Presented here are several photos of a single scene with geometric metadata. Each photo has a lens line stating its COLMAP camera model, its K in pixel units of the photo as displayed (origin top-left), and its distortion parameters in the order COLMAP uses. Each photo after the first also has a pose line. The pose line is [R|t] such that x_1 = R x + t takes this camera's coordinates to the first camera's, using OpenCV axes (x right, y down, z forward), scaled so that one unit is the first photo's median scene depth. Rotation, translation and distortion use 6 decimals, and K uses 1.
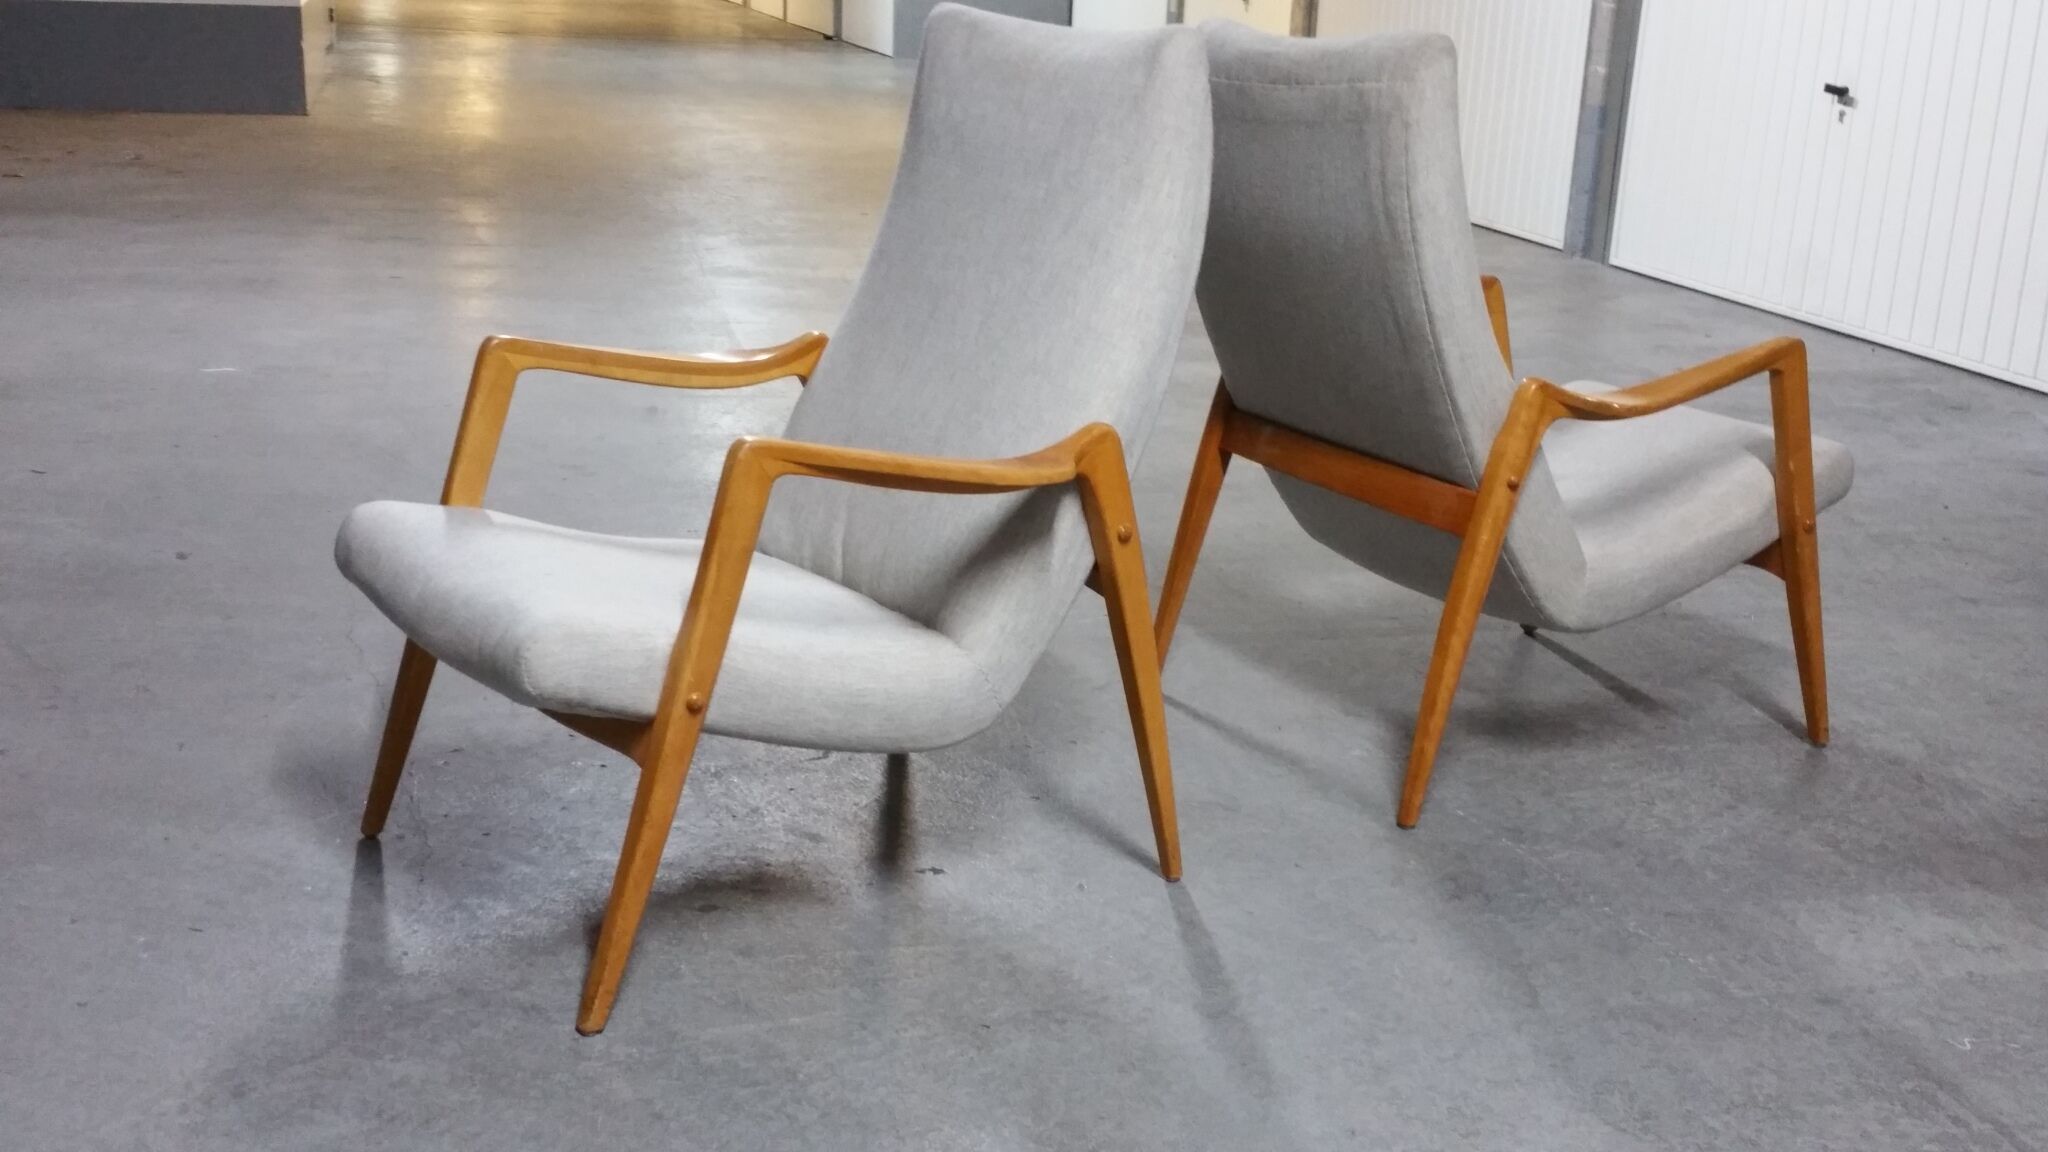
lens RADIAL K [[2113.9, 0, 1031.1], [0, 2113.9, 602.9], [0, 0, 1]] dist [0.152478, -0.340898]
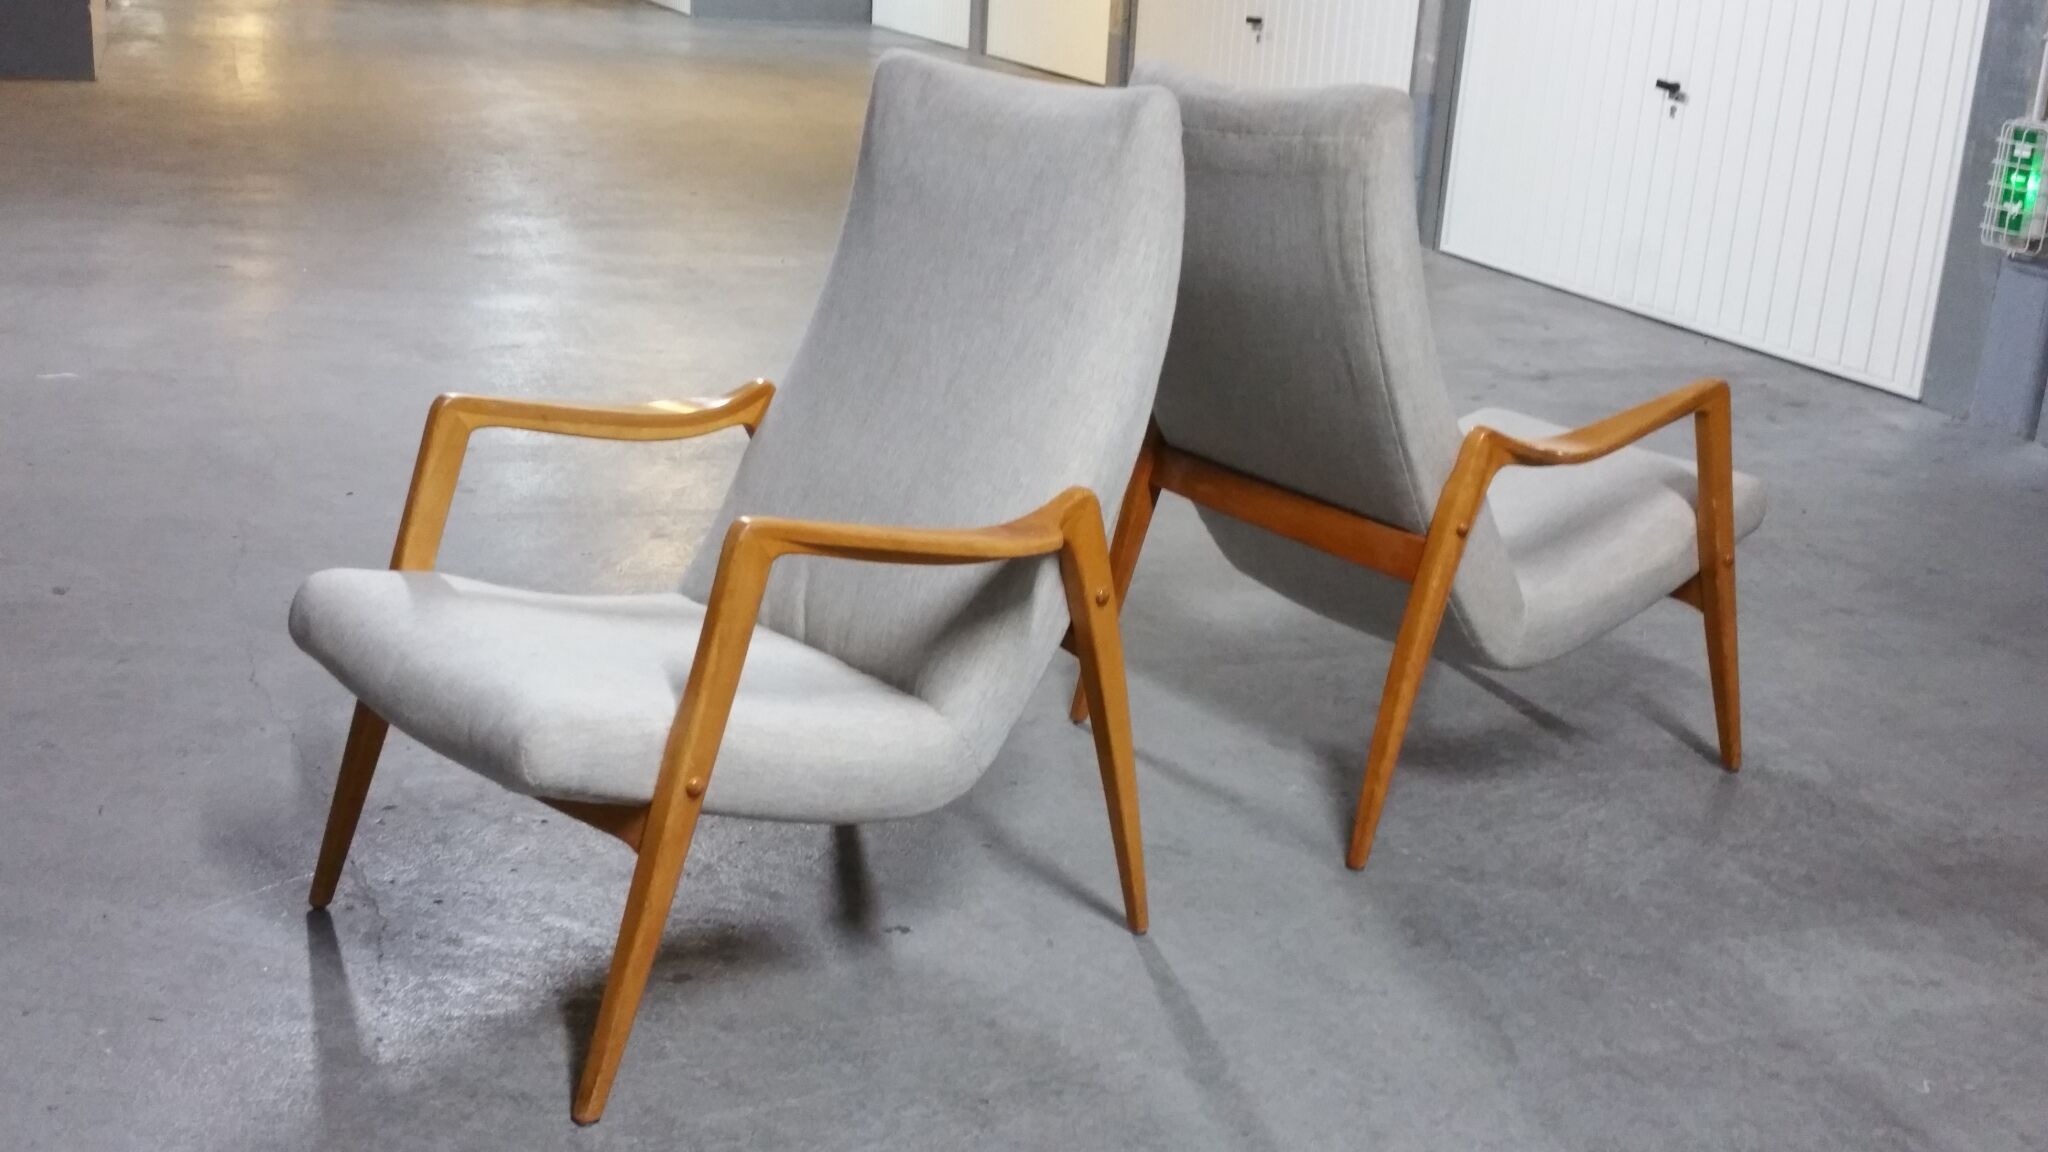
lens RADIAL K [[2112.9, 0, 1000.7], [0, 2112.9, 610.9], [0, 0, 1]] dist [0.157593, -0.373719]
pose [[0.996763, -0.012210, 0.079459, -0.079042], [0.010453, 0.999692, 0.022500, -0.046431], [-0.079709, -0.021597, 0.996584, 0.008983]]
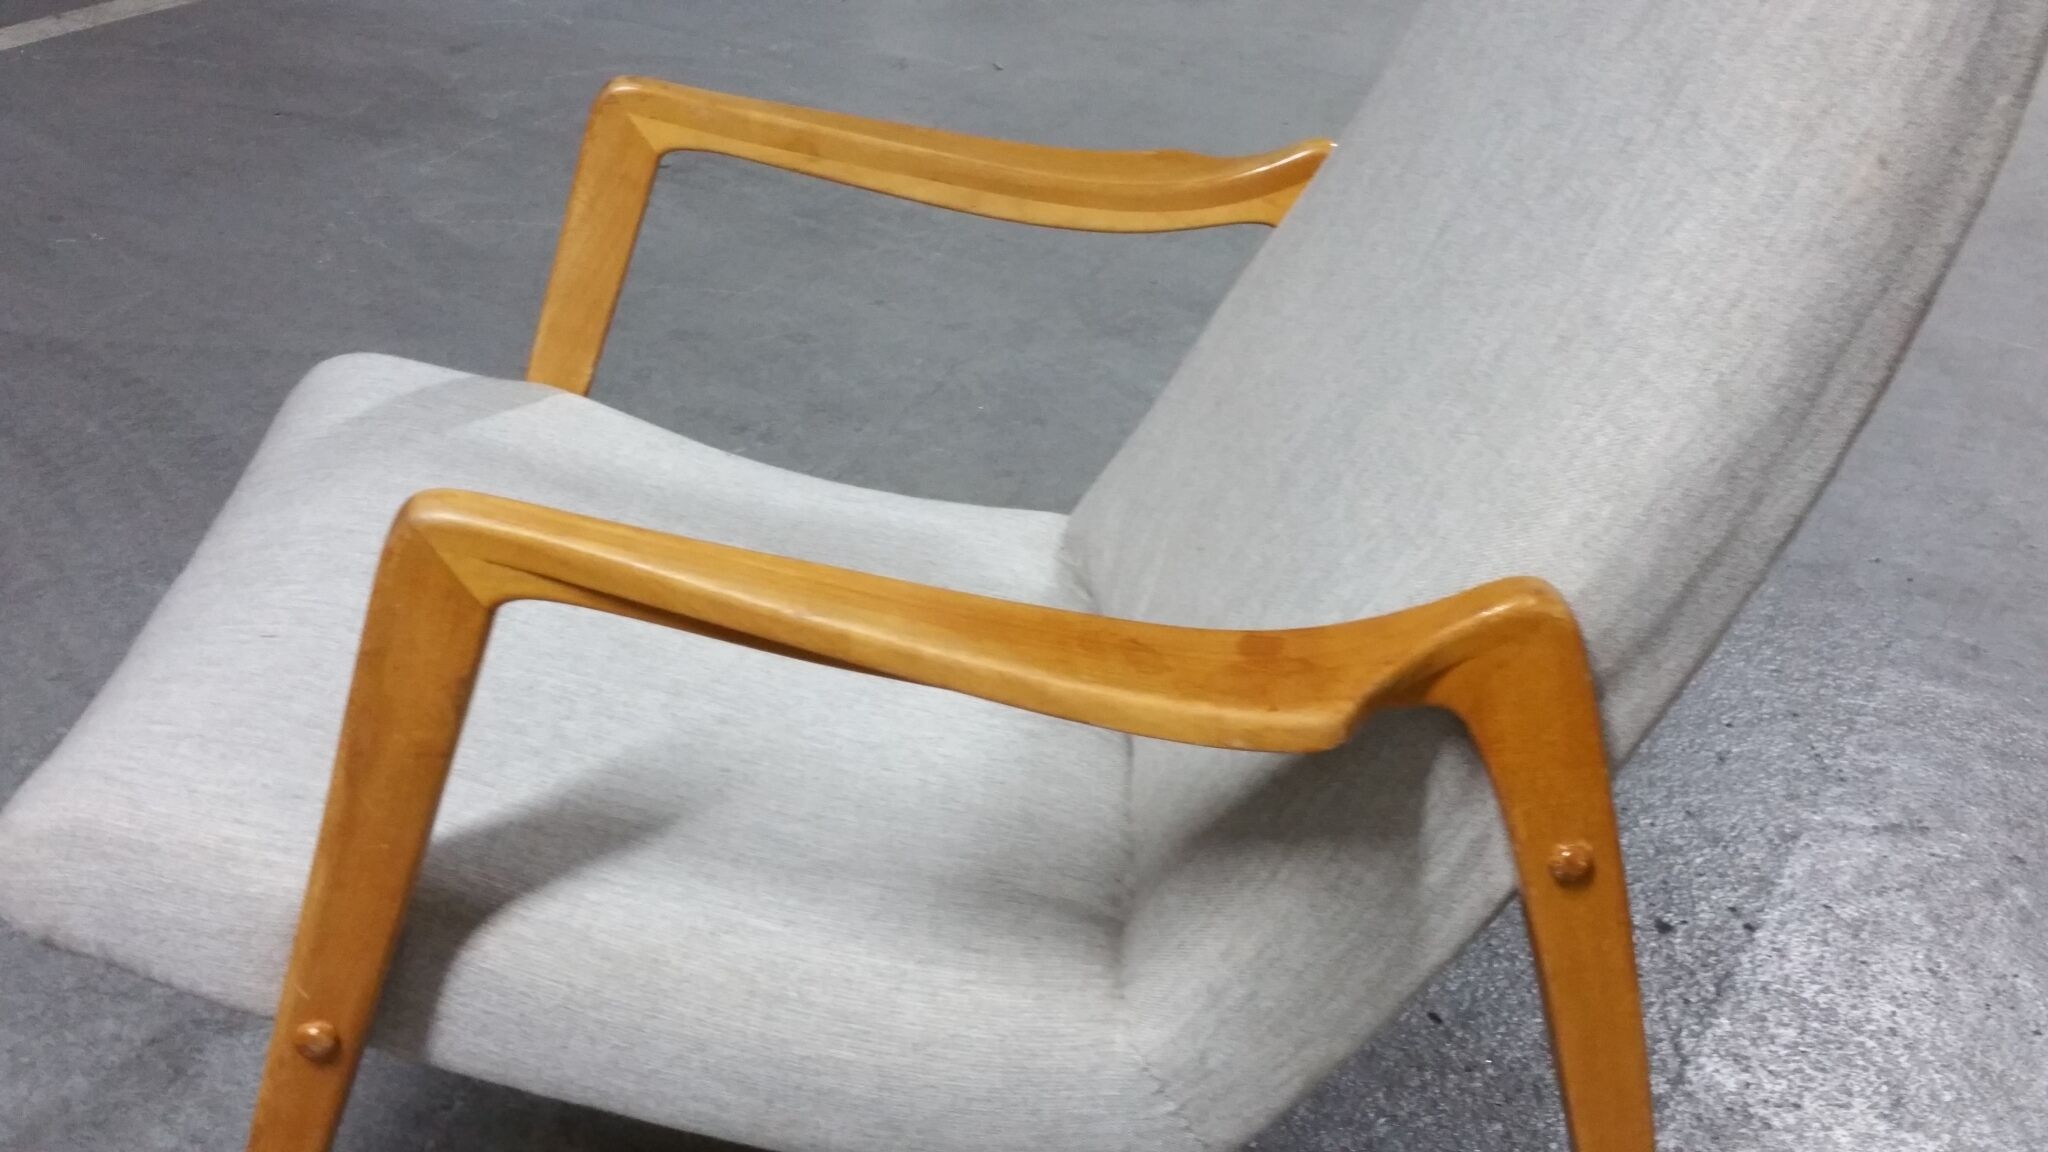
lens RADIAL K [[2201.9, 0, 1082.7], [0, 2201.9, 572.4], [0, 0, 1]] dist [0.165904, -0.406792]
pose [[0.817695, 0.263074, -0.512023, 0.155283], [-0.173409, 0.960718, 0.216679, -0.147131], [0.548912, -0.088388, 0.831194, 0.595338]]
